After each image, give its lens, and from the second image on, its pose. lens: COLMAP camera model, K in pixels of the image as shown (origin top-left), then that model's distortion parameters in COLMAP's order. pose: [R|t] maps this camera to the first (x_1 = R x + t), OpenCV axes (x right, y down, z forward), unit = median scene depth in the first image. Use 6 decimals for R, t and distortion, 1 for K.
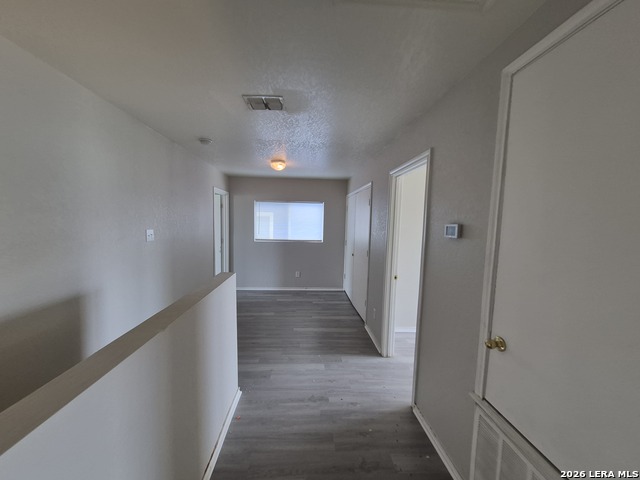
lens RADIAL K [[249.4, 0, 313.5], [0, 249.4, 241.5], [0, 0, 1]] dist [0.001115, -0.000510]
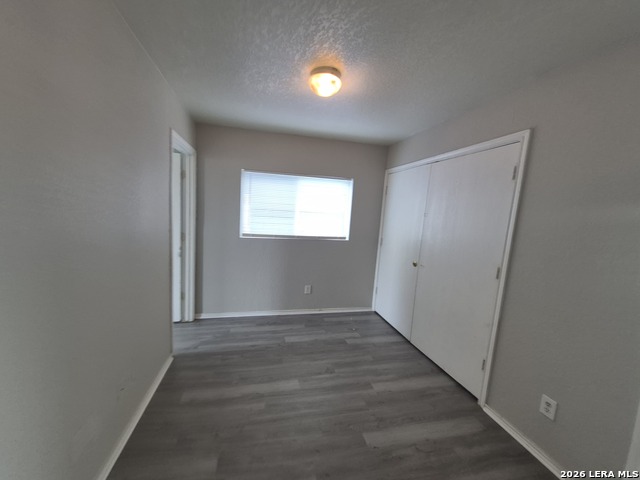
lens RADIAL K [[249.4, 0, 313.5], [0, 249.4, 241.5], [0, 0, 1]] dist [0.001115, -0.000510]
pose [[0.984152, 0.014038, 0.176768, -0.174934], [-0.021838, 0.998868, 0.042263, -0.021745], [-0.175974, -0.045453, 0.983345, 0.387014]]
